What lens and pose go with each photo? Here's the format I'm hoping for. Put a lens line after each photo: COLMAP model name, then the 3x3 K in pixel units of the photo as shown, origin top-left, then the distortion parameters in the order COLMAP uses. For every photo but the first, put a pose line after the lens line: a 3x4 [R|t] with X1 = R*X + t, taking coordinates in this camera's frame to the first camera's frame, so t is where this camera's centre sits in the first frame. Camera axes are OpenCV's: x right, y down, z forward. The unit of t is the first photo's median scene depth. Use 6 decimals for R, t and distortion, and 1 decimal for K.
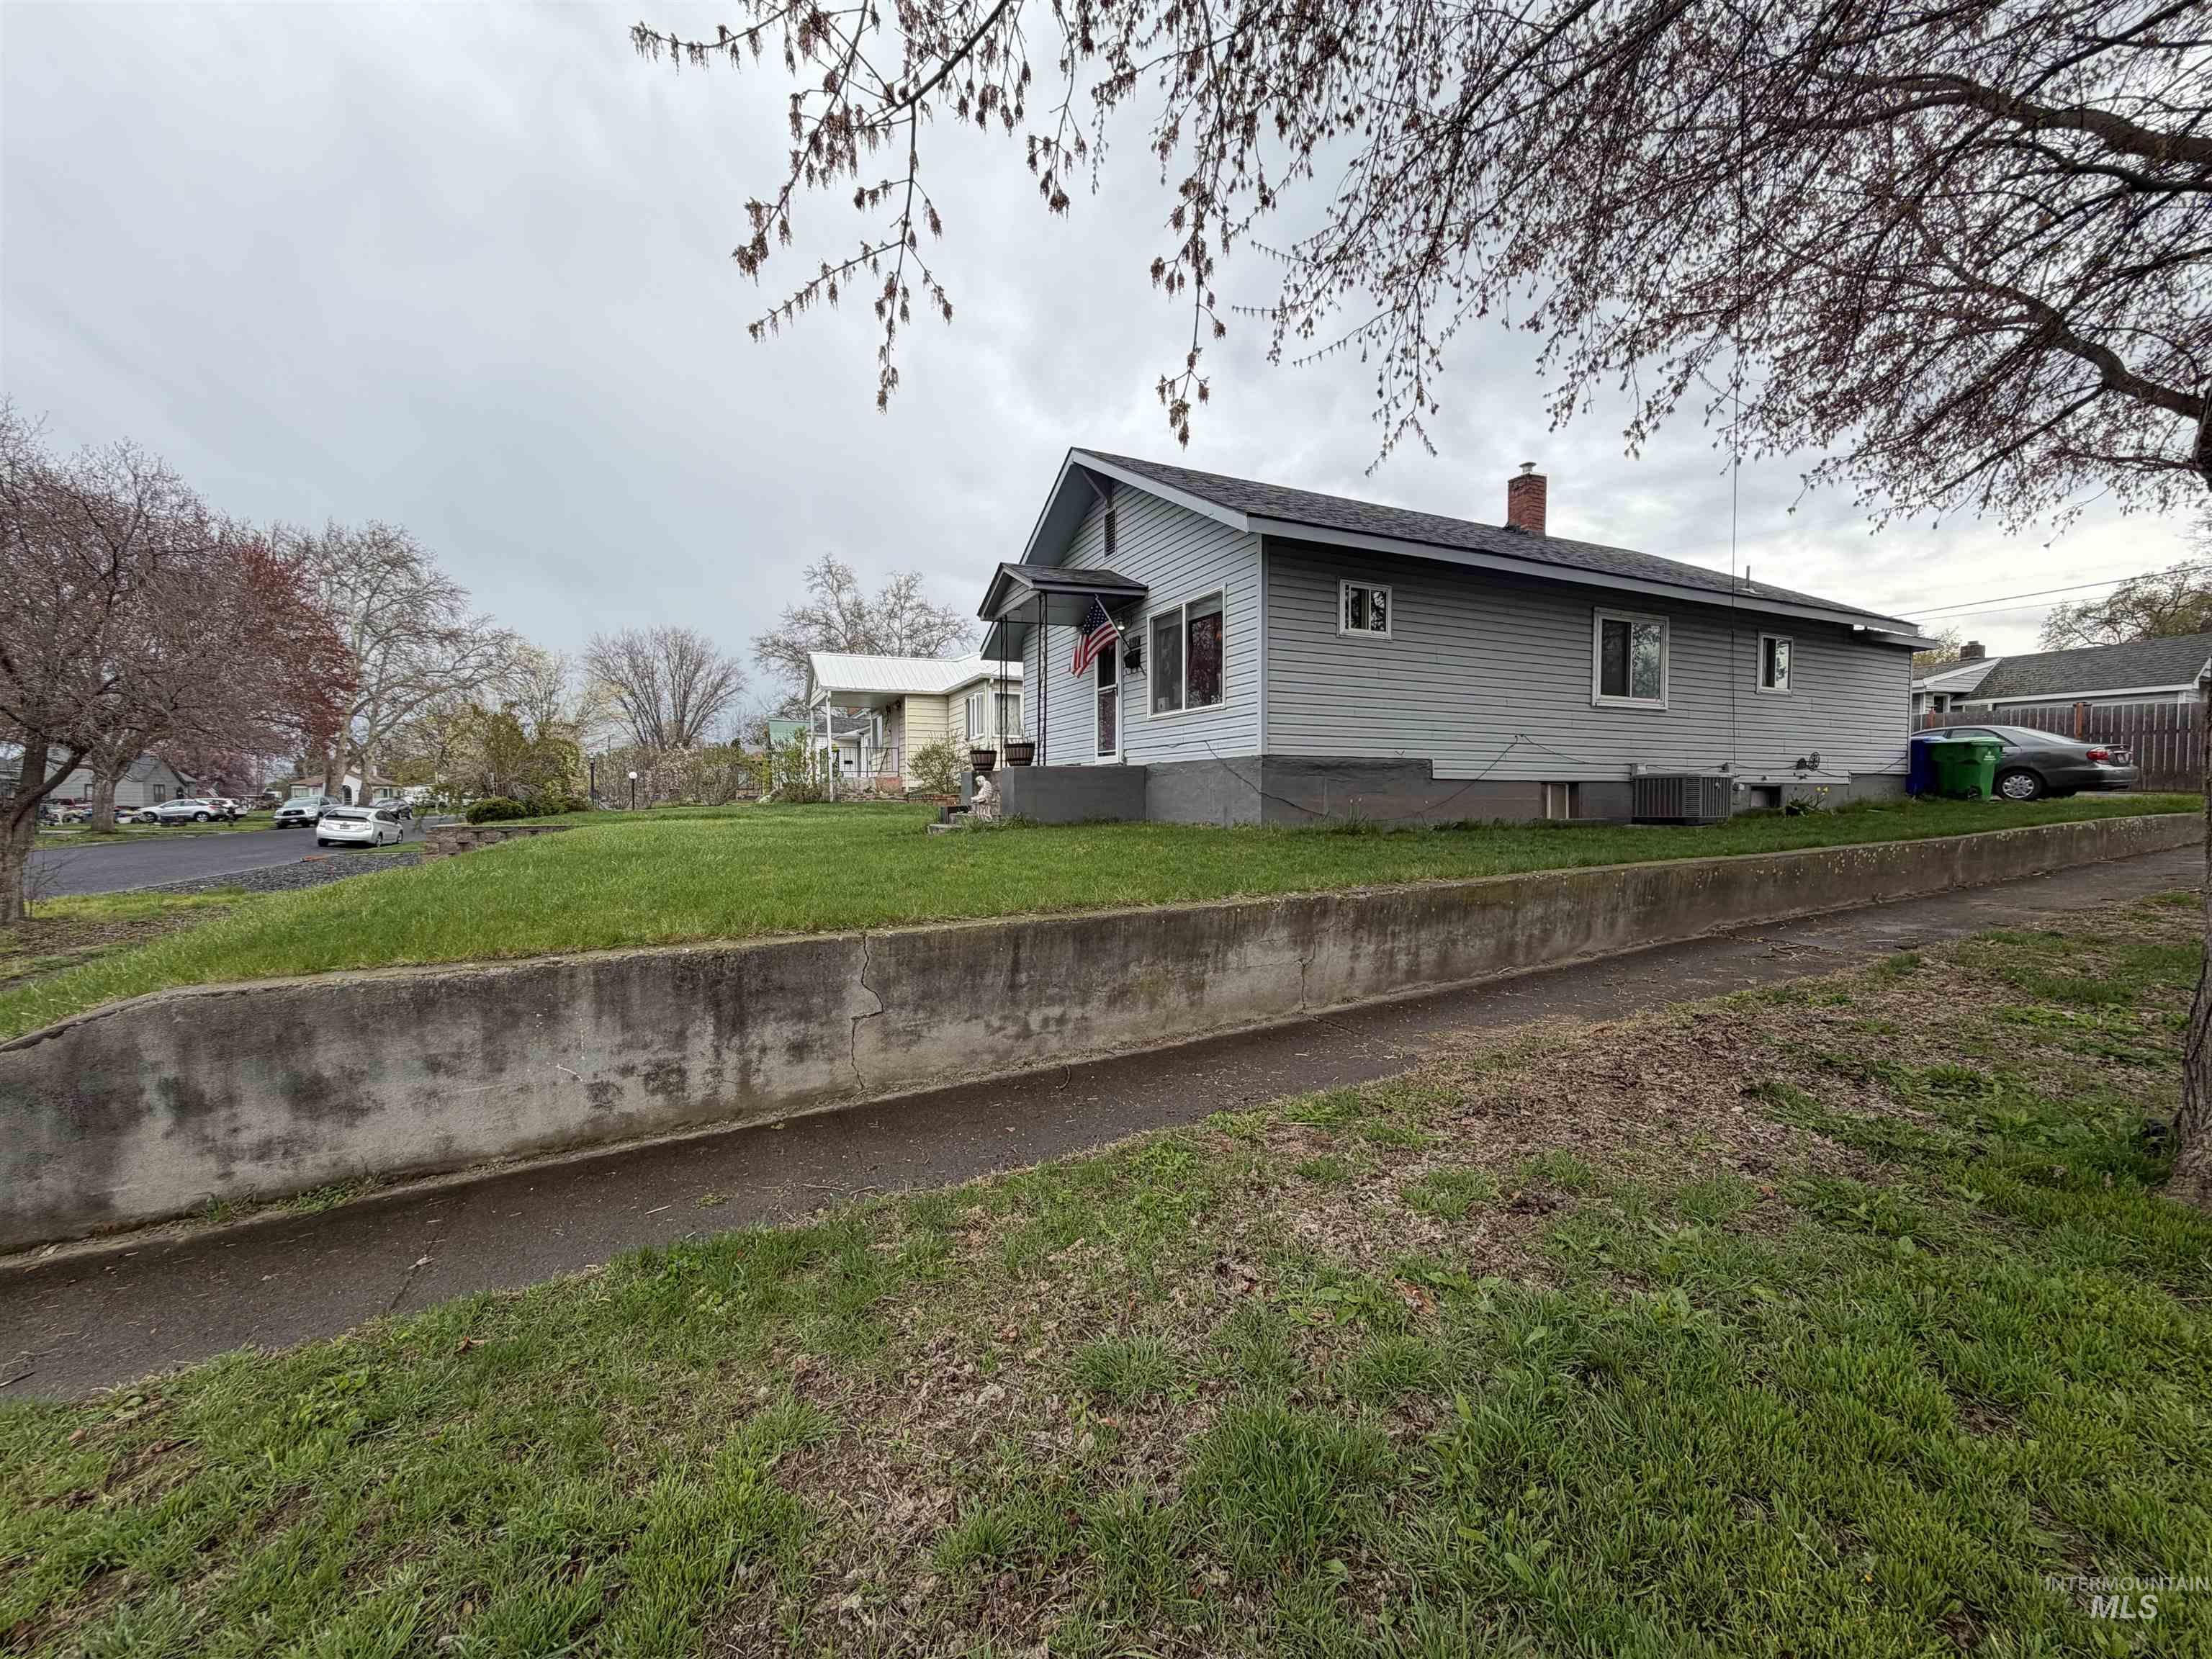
lens RADIAL K [[878.3, 0, 1105.1], [0, 878.3, 831.0], [0, 0, 1]] dist [-0.000262, 0.000399]
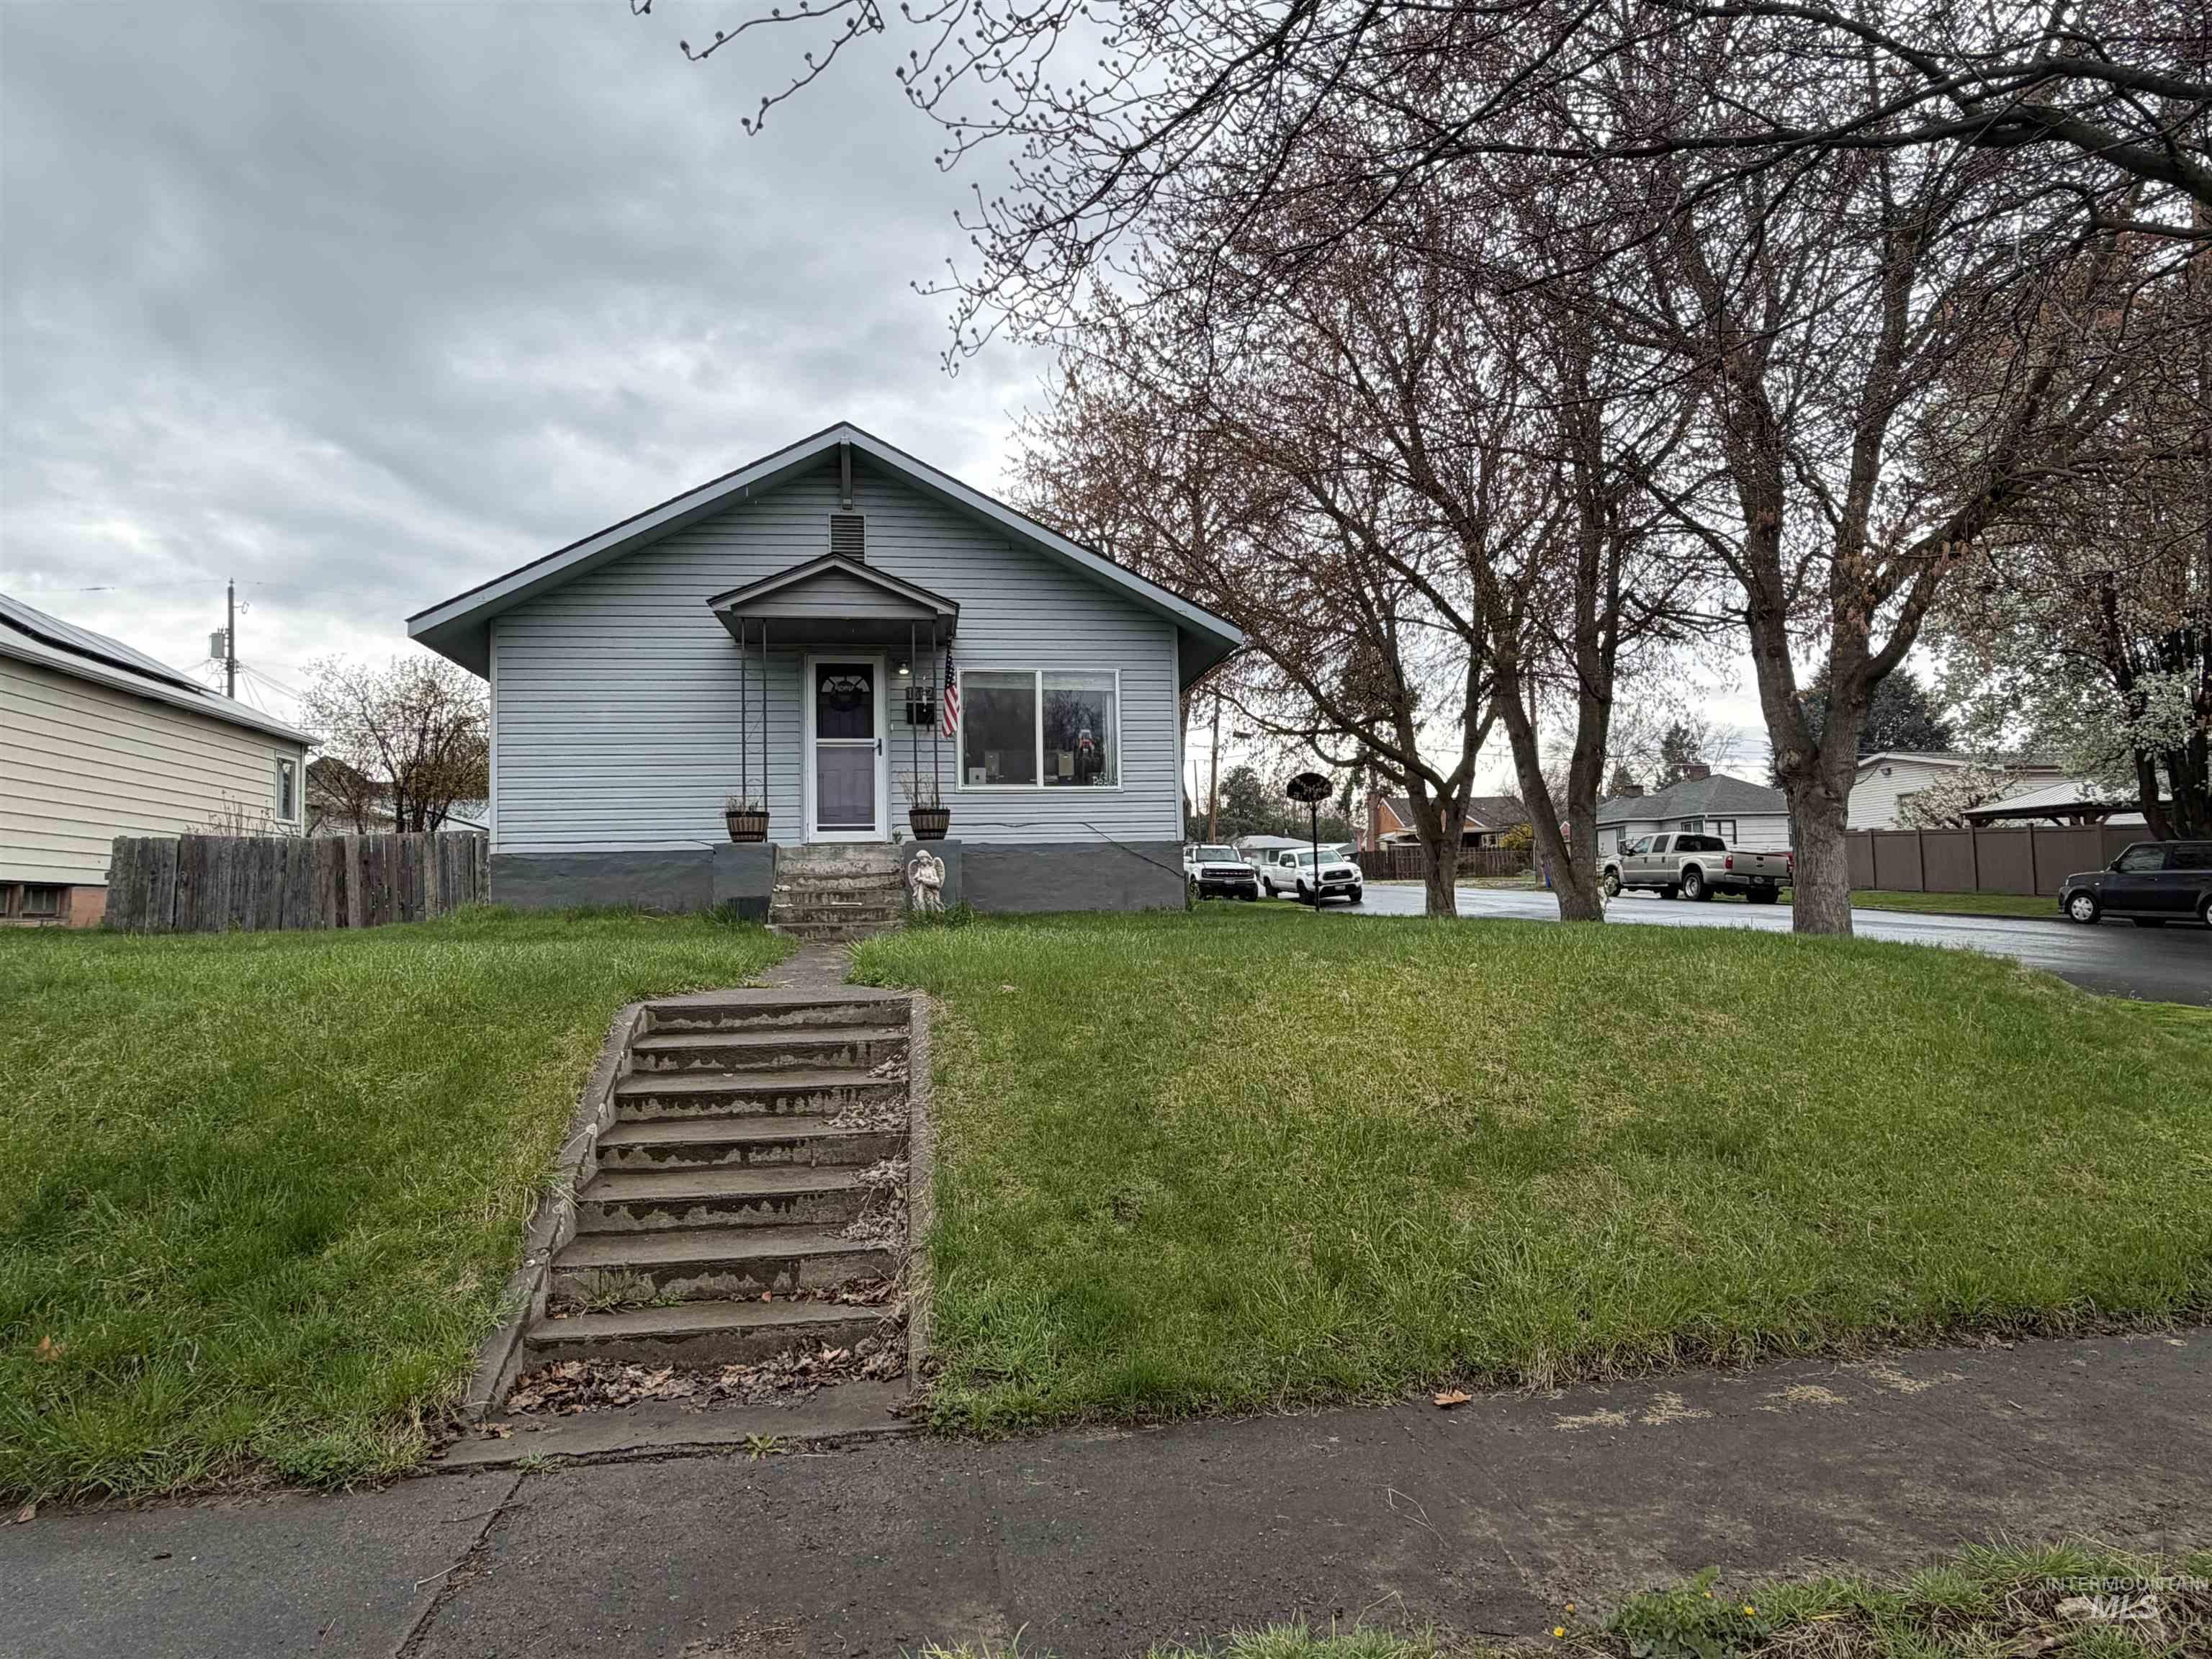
lens RADIAL K [[1277.6, 0, 1097.8], [0, 1277.6, 836.4], [0, 0, 1]] dist [-0.004052, 0.000582]
pose [[0.285291, 0.049554, 0.957159, -0.981188], [0.058142, 0.995928, -0.068891, 0.005548], [-0.956676, 0.075305, 0.281248, 0.499741]]
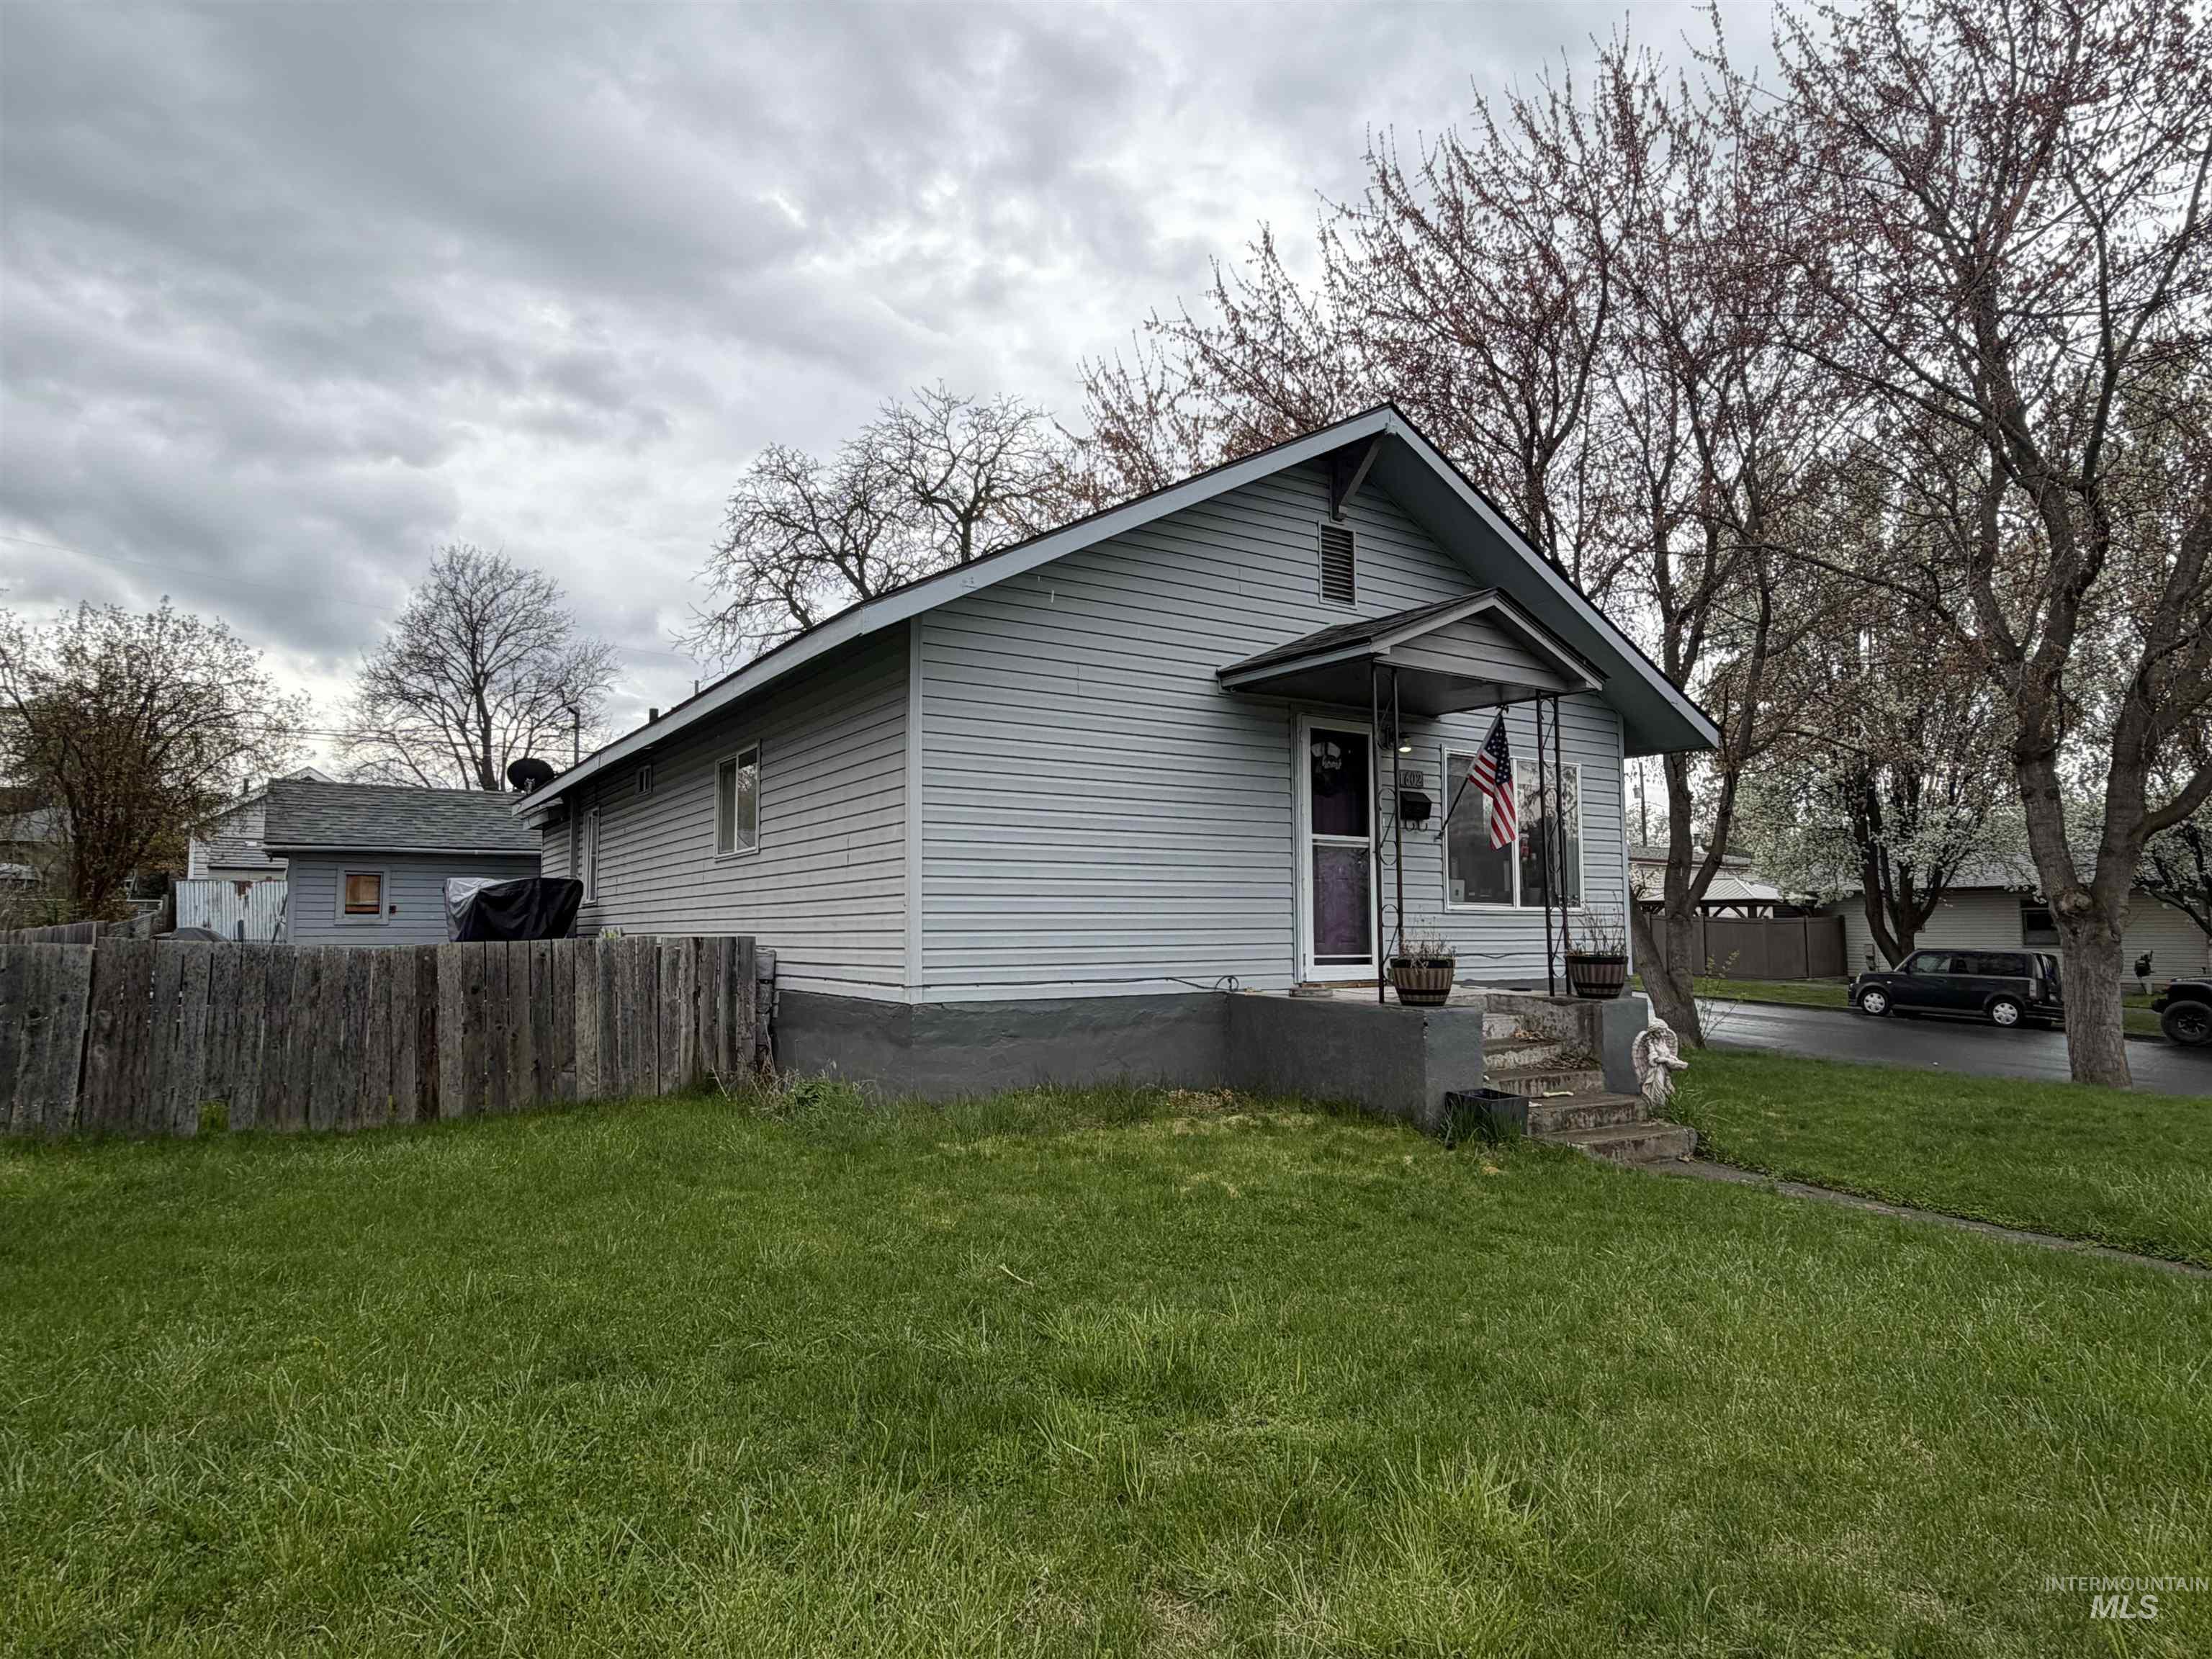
lens RADIAL K [[1277.6, 0, 1118.5], [0, 1277.6, 836.2], [0, 0, 1]] dist [-0.004052, 0.000582]
pose [[-0.128281, 0.079896, 0.988514, -0.761157], [0.039701, 0.996364, -0.075378, -0.111713], [-0.990943, 0.029575, -0.130986, 1.248407]]
